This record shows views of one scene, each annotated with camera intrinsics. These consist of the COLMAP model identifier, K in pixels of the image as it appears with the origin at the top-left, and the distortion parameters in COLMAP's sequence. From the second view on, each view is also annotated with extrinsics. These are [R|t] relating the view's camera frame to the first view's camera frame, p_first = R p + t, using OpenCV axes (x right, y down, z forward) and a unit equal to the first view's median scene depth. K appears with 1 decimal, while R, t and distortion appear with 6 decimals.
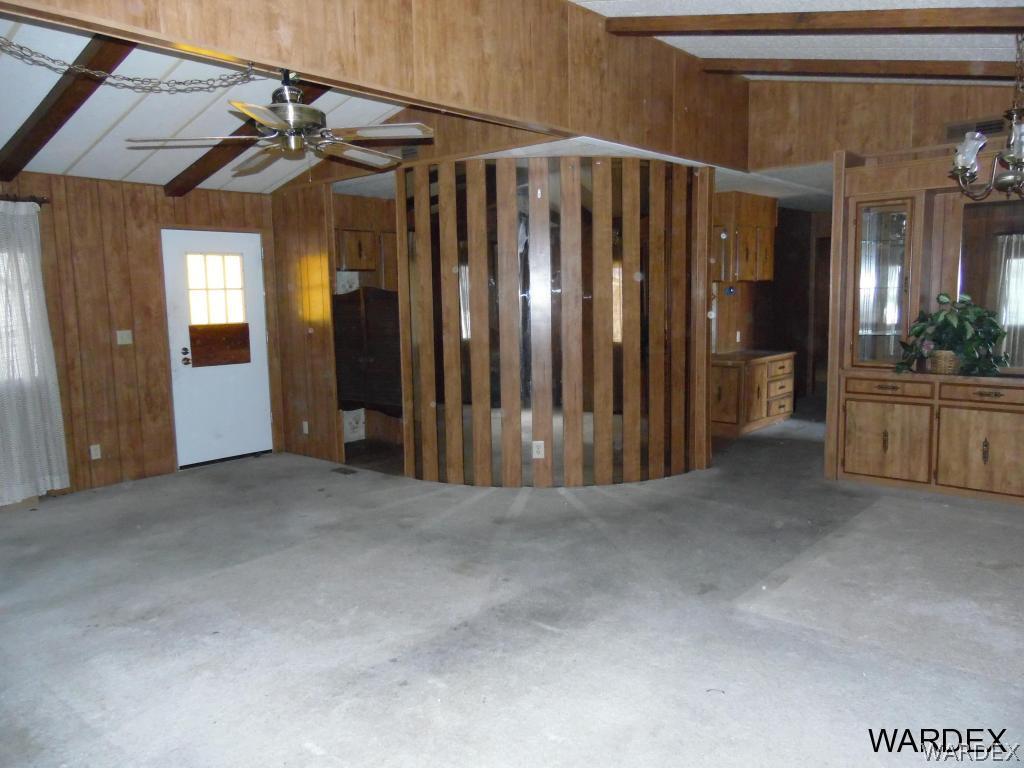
lens RADIAL K [[778.6, 0, 512.0], [0, 778.6, 384.0], [0, 0, 1]] dist [-0.045304, 0.096136]
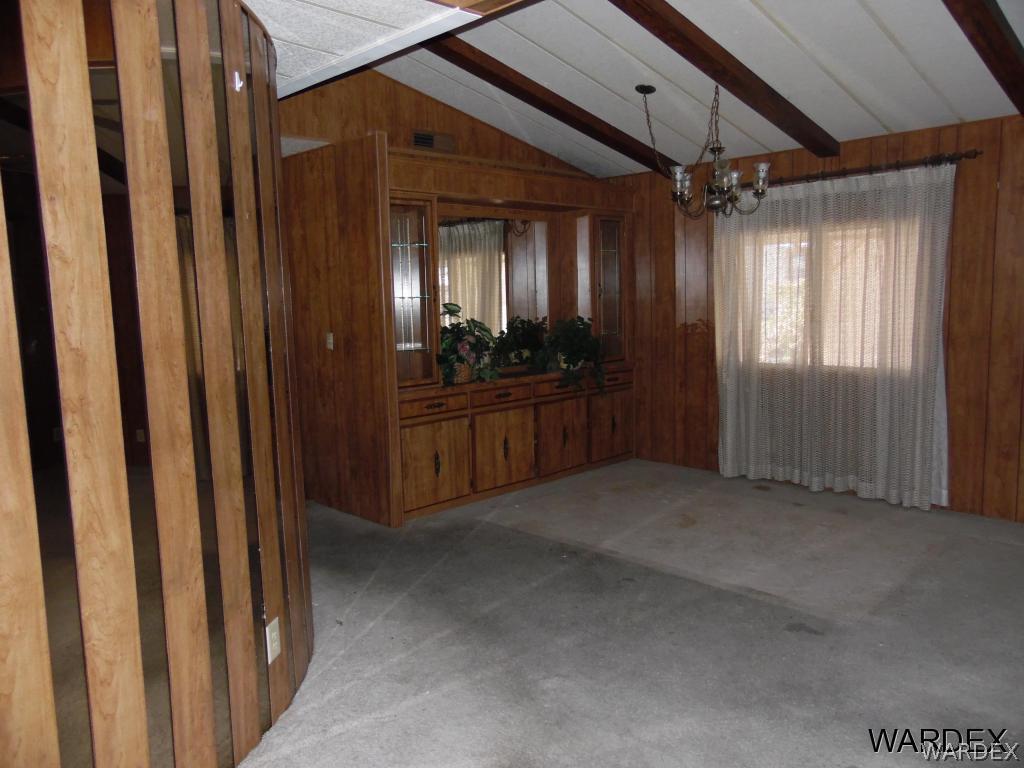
lens RADIAL K [[778.6, 0, 512.0], [0, 778.6, 384.0], [0, 0, 1]] dist [-0.045304, 0.096136]
pose [[0.058743, -0.102869, 0.992959, -0.422794], [0.141726, 0.985461, 0.093708, -0.094623], [-0.988161, 0.135223, 0.072468, 0.848472]]
